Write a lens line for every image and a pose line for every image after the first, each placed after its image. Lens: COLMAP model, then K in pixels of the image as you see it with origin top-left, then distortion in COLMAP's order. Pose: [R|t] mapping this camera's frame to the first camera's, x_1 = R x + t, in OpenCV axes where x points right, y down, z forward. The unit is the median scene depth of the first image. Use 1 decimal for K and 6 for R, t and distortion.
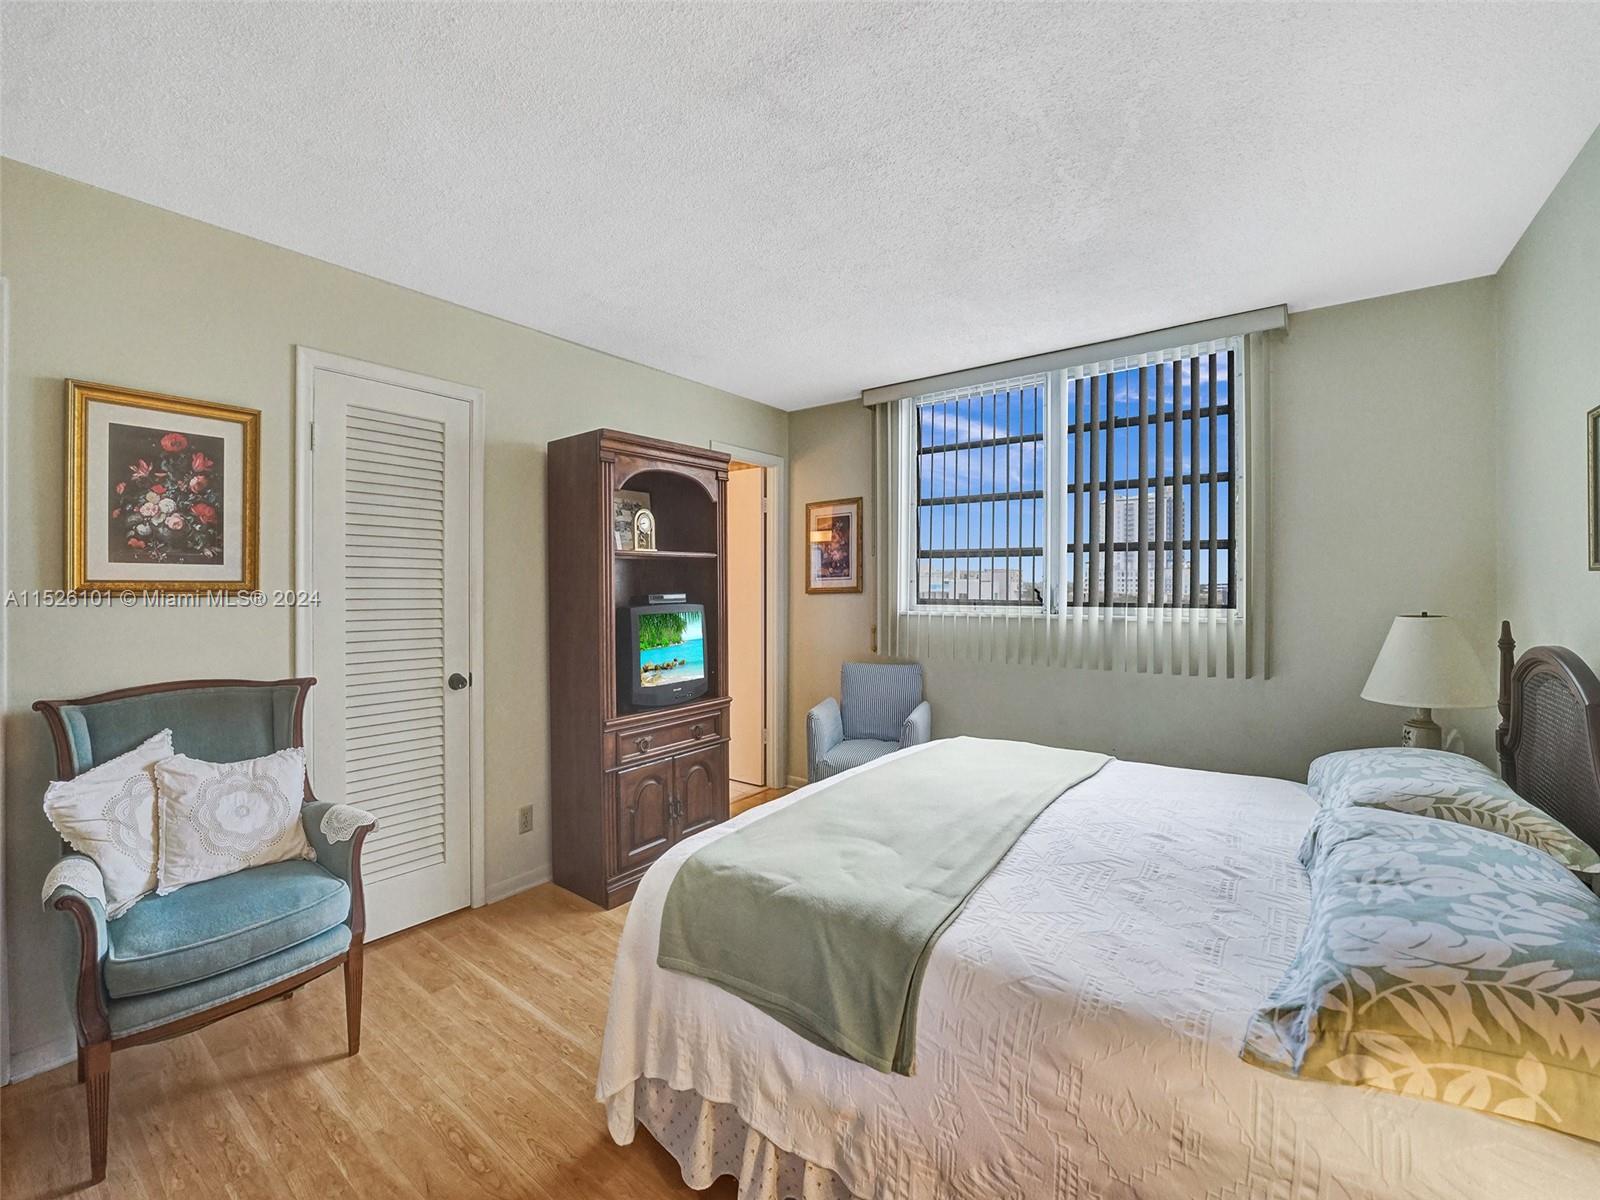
lens RADIAL K [[671.3, 0, 799.8], [0, 671.3, 586.0], [0, 0, 1]] dist [-0.023142, 0.000352]
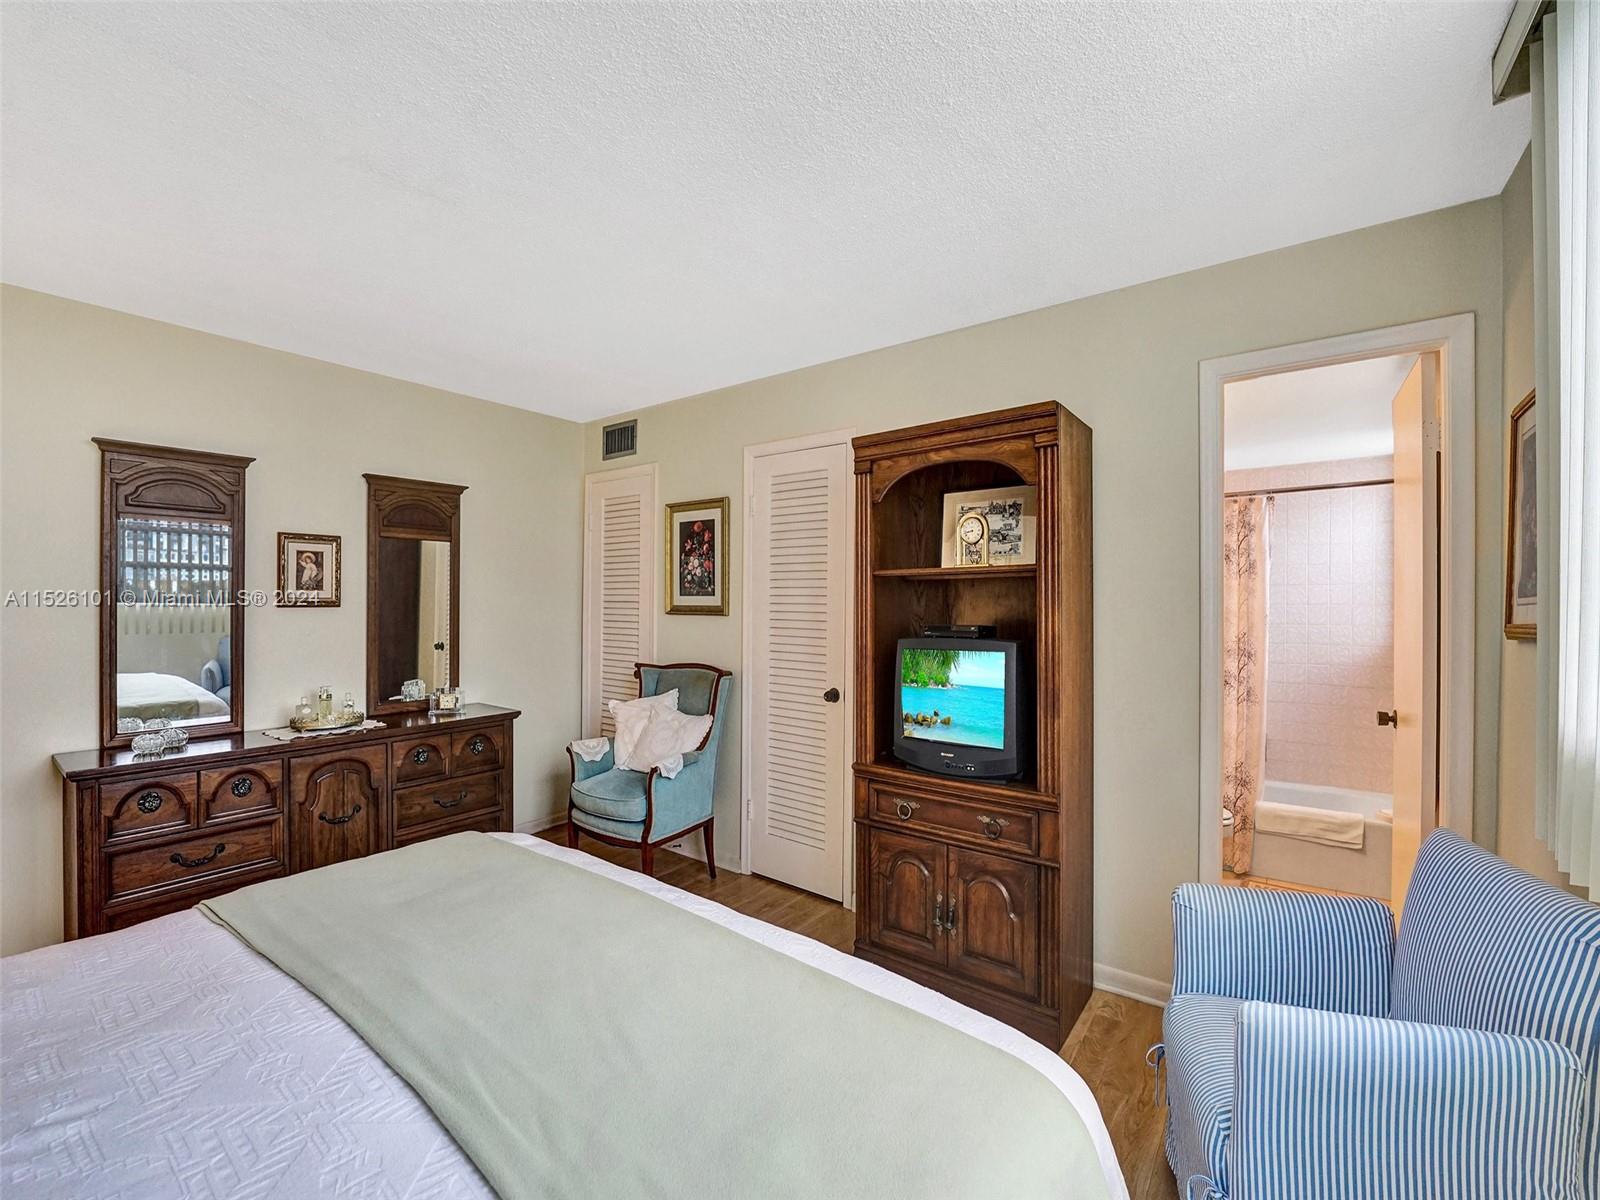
lens RADIAL K [[666.5, 0, 793.0], [0, 666.5, 594.3], [0, 0, 1]] dist [-0.022290, 0.000169]
pose [[0.005103, -0.012208, -0.999912, 0.848429], [-0.004558, 0.999915, -0.012232, -0.018236], [0.999977, 0.004620, 0.005047, 1.282213]]
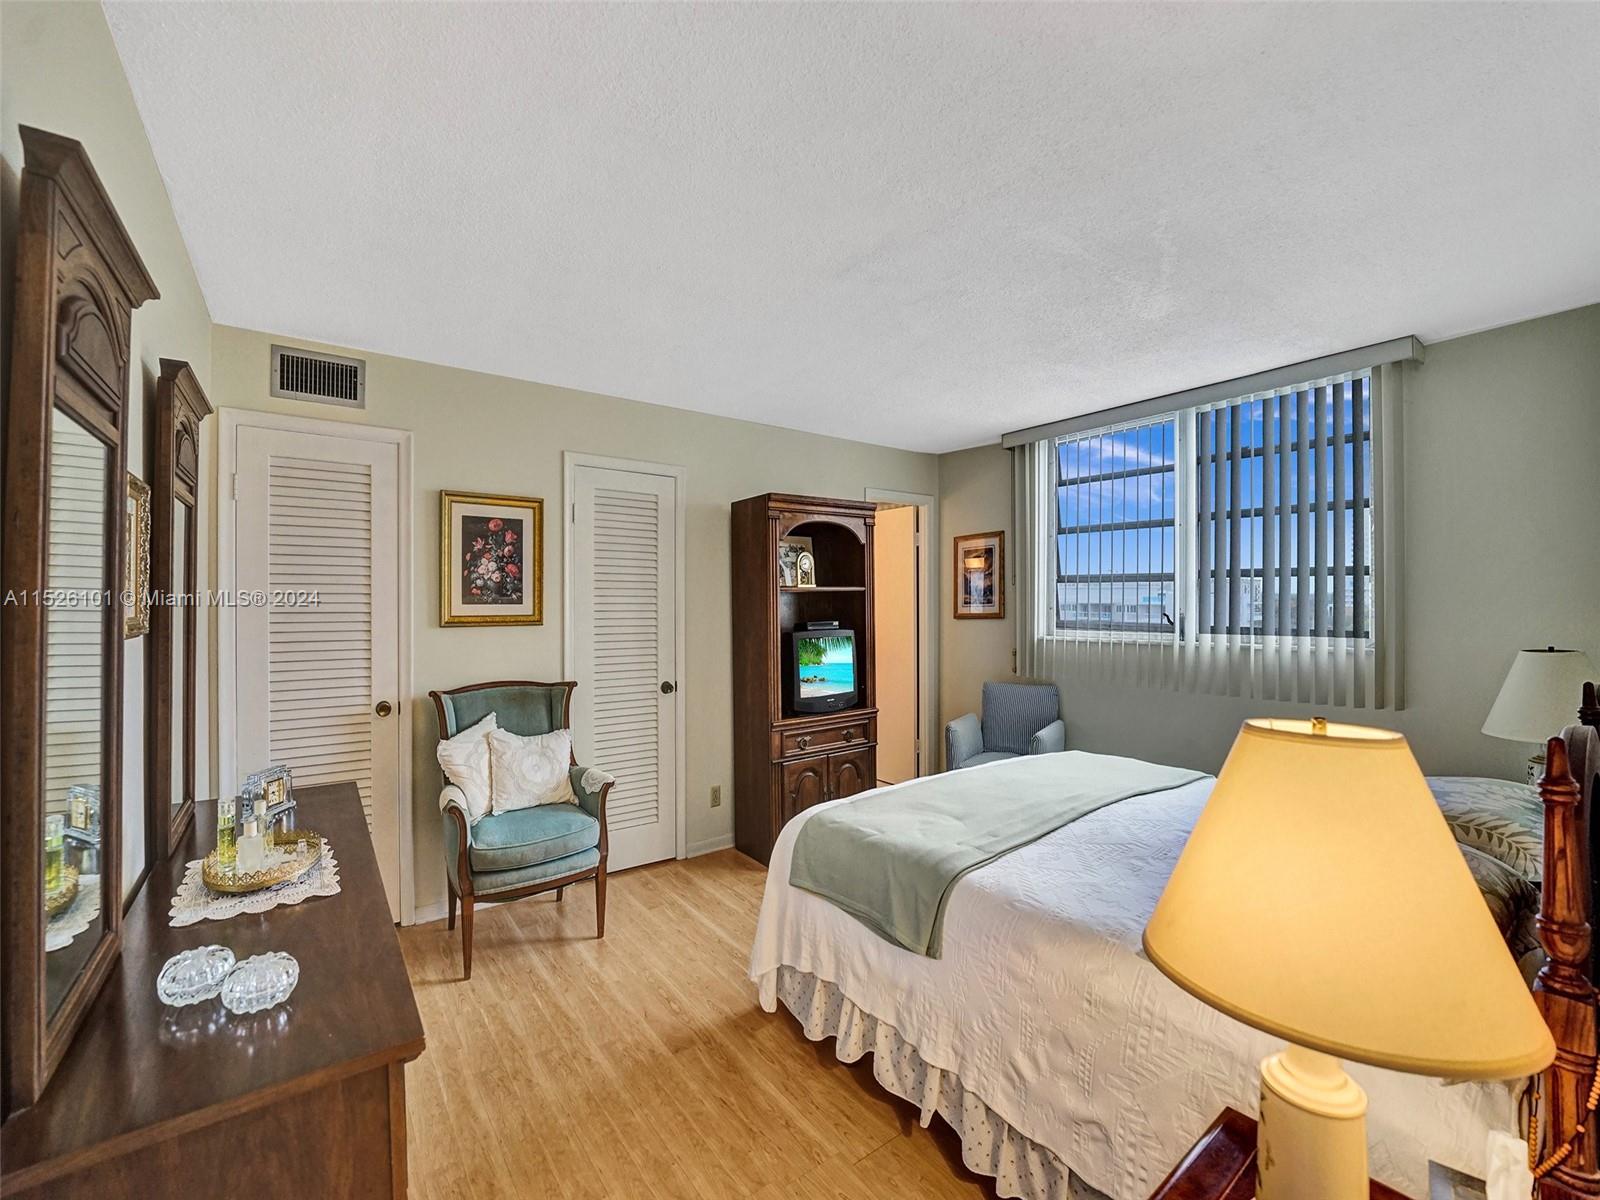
lens RADIAL K [[666.5, 0, 793.0], [0, 666.5, 594.3], [0, 0, 1]] dist [-0.022290, 0.000169]
pose [[0.958059, -0.007671, -0.286469, 0.155352], [0.004279, 0.999913, -0.012466, -0.035783], [0.286540, 0.010718, 0.958008, -0.287442]]
